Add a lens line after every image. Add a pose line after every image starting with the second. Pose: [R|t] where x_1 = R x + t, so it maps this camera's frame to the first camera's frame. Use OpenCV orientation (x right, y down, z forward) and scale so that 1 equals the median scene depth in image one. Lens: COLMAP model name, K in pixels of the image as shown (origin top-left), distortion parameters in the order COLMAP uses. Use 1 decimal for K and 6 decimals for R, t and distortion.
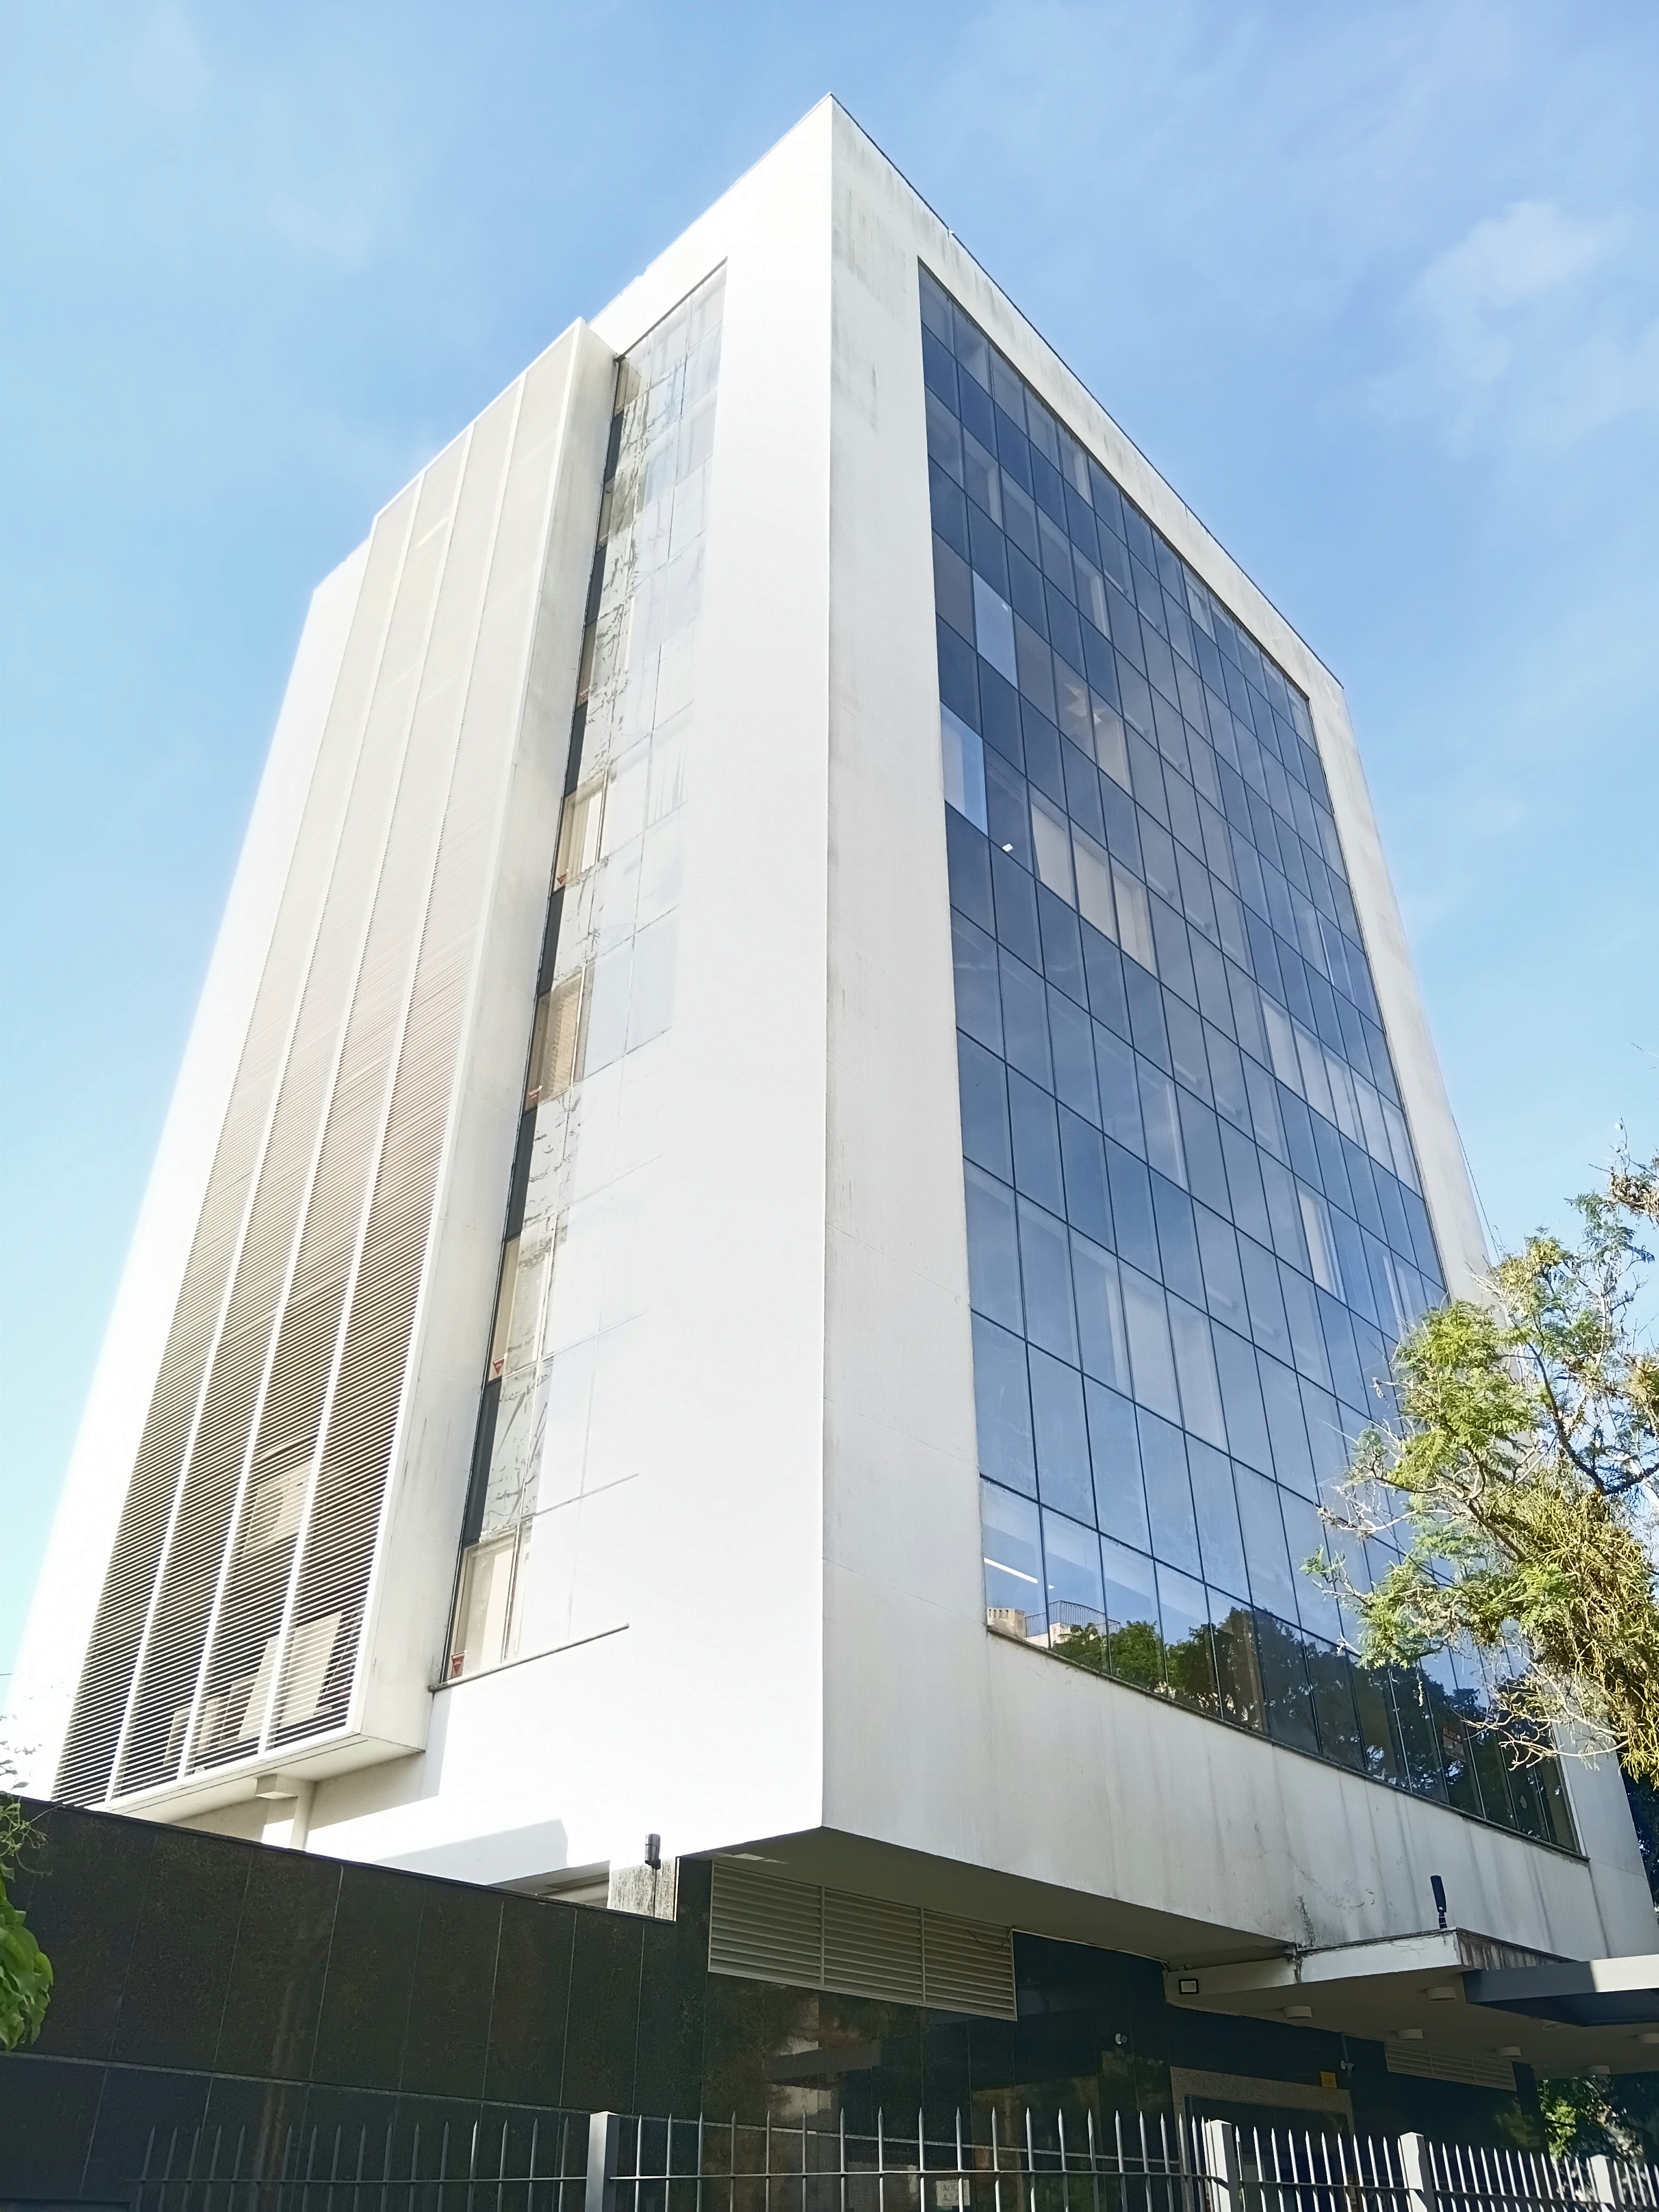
lens RADIAL K [[1697.8, 0, 837.2], [0, 1697.8, 1100.2], [0, 0, 1]] dist [0.087783, -0.172089]
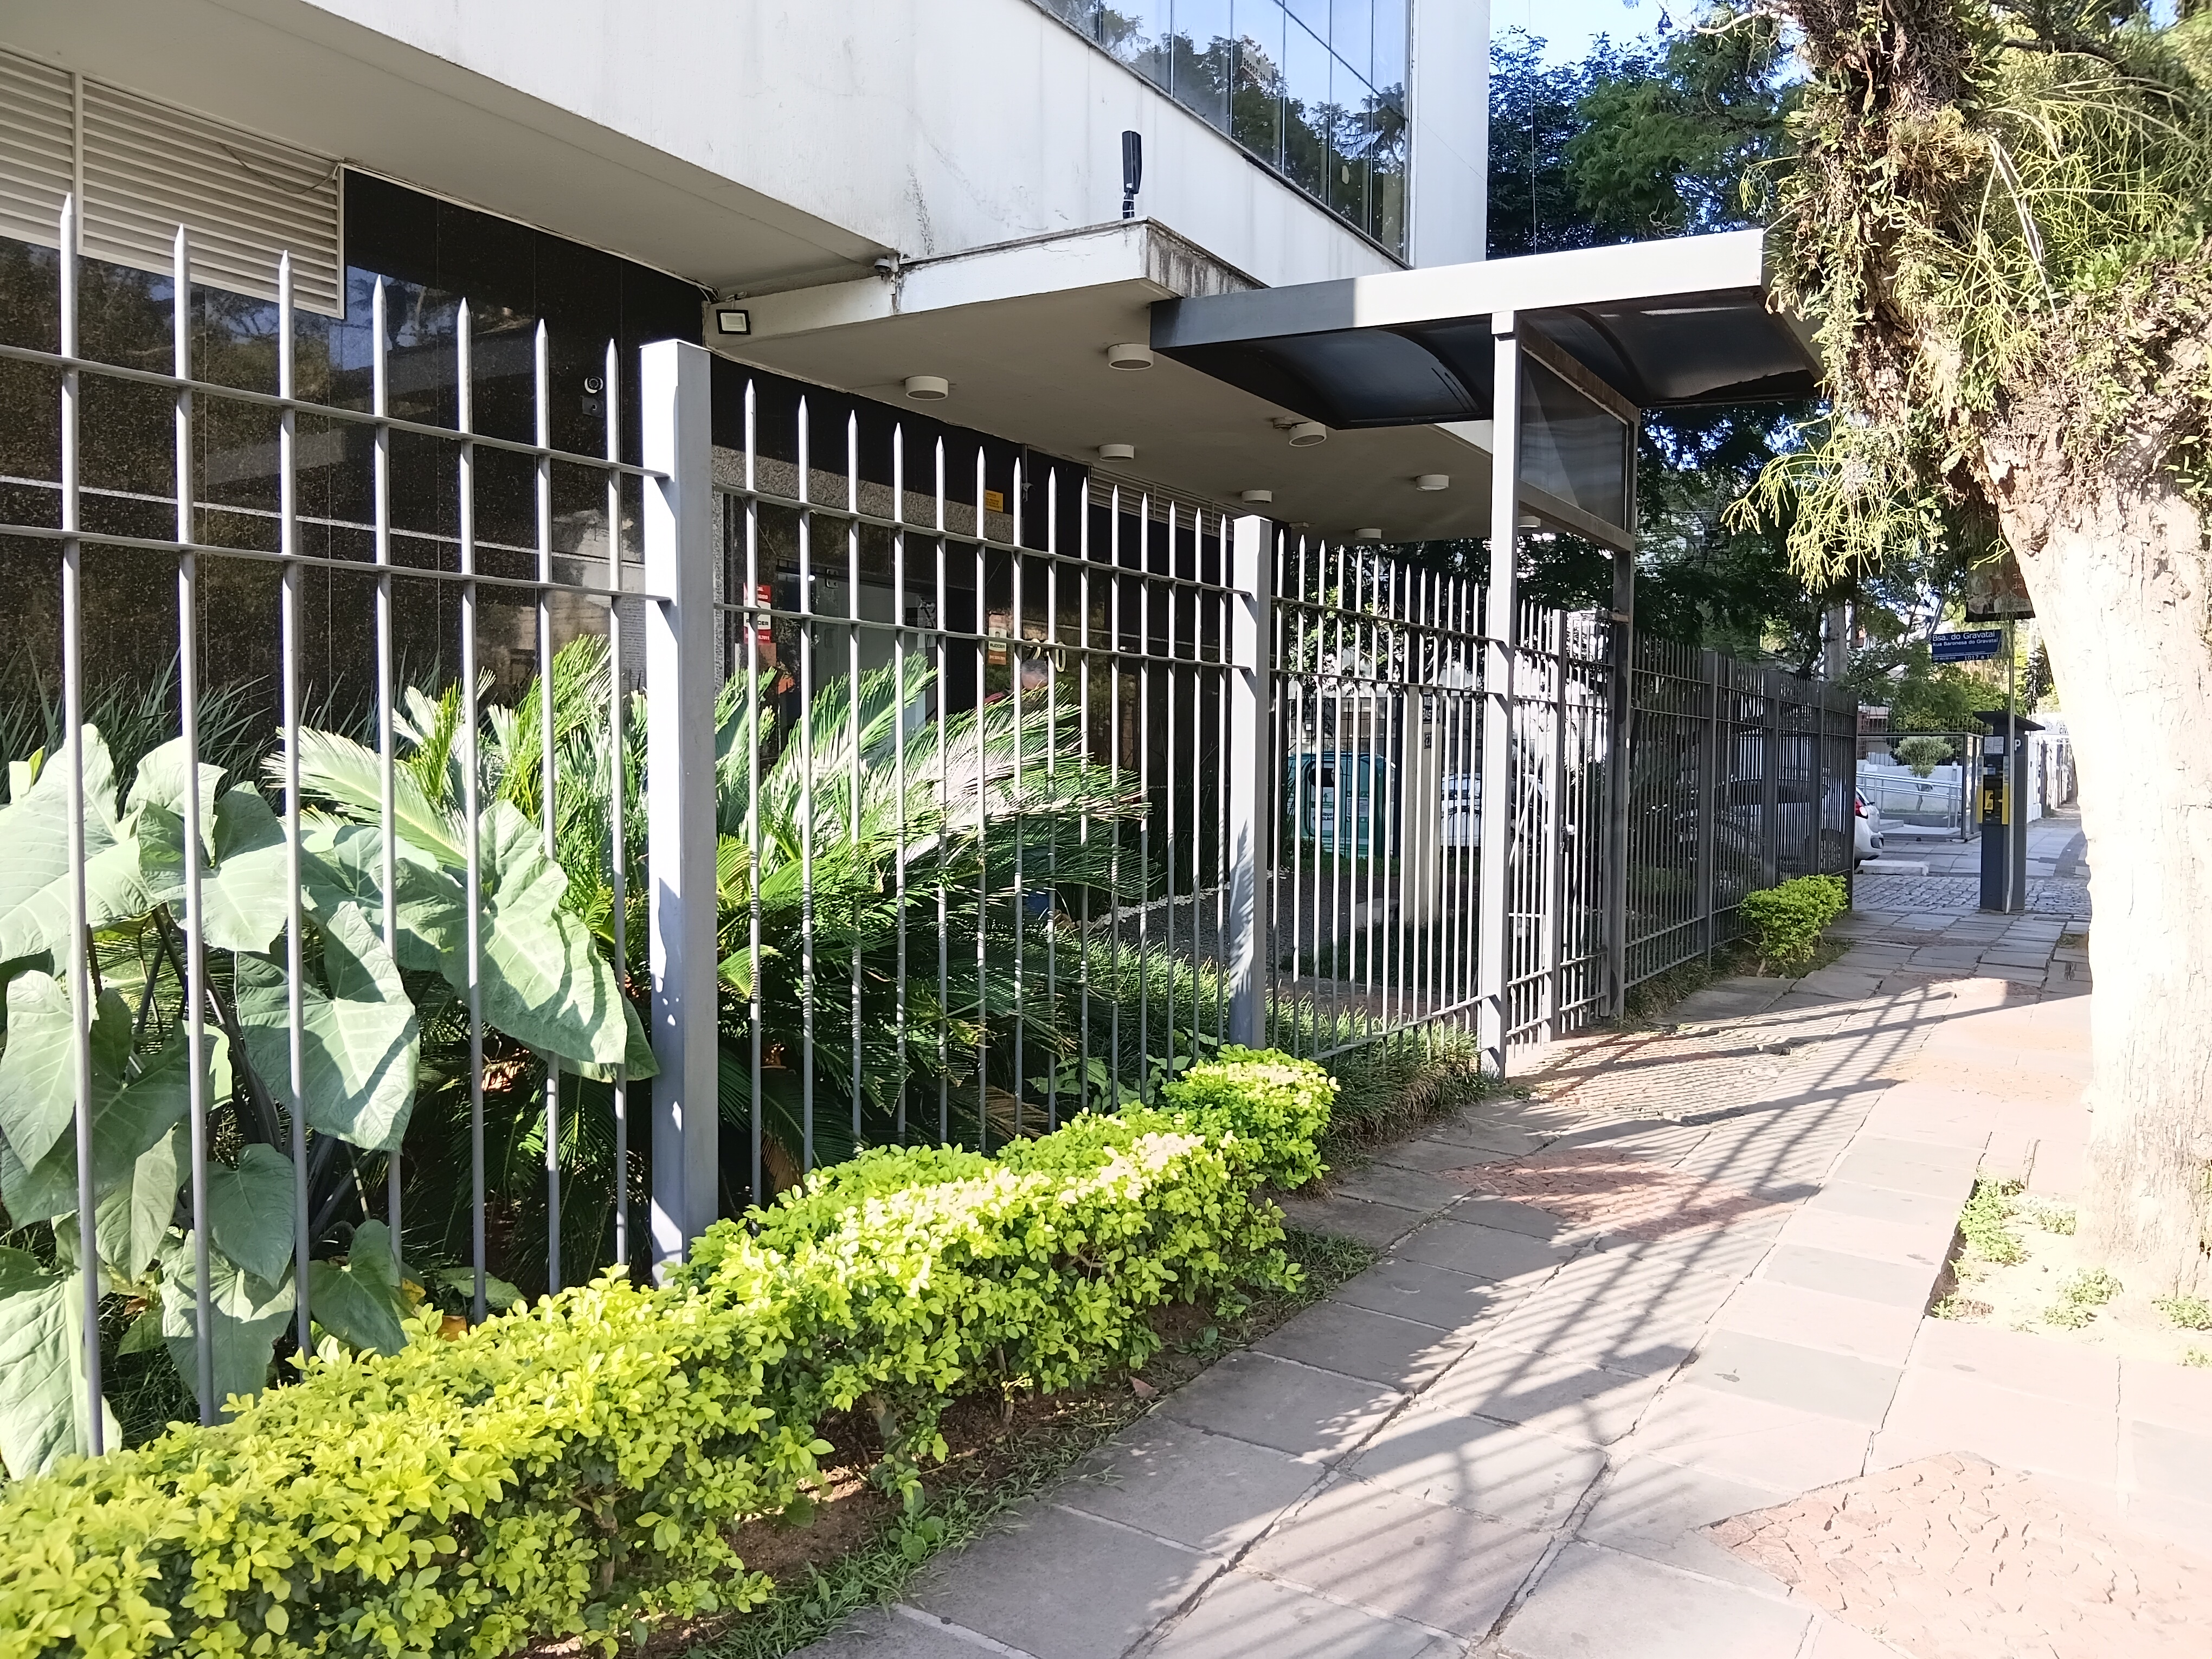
lens RADIAL K [[1697.8, 0, 1113.8], [0, 1697.8, 830.9], [0, 0, 1]] dist [0.087783, -0.172089]
pose [[0.978411, 0.003450, 0.206642, 0.221649], [-0.129097, 0.790997, 0.598045, 0.290141], [-0.161390, -0.611810, 0.774365, 0.411592]]
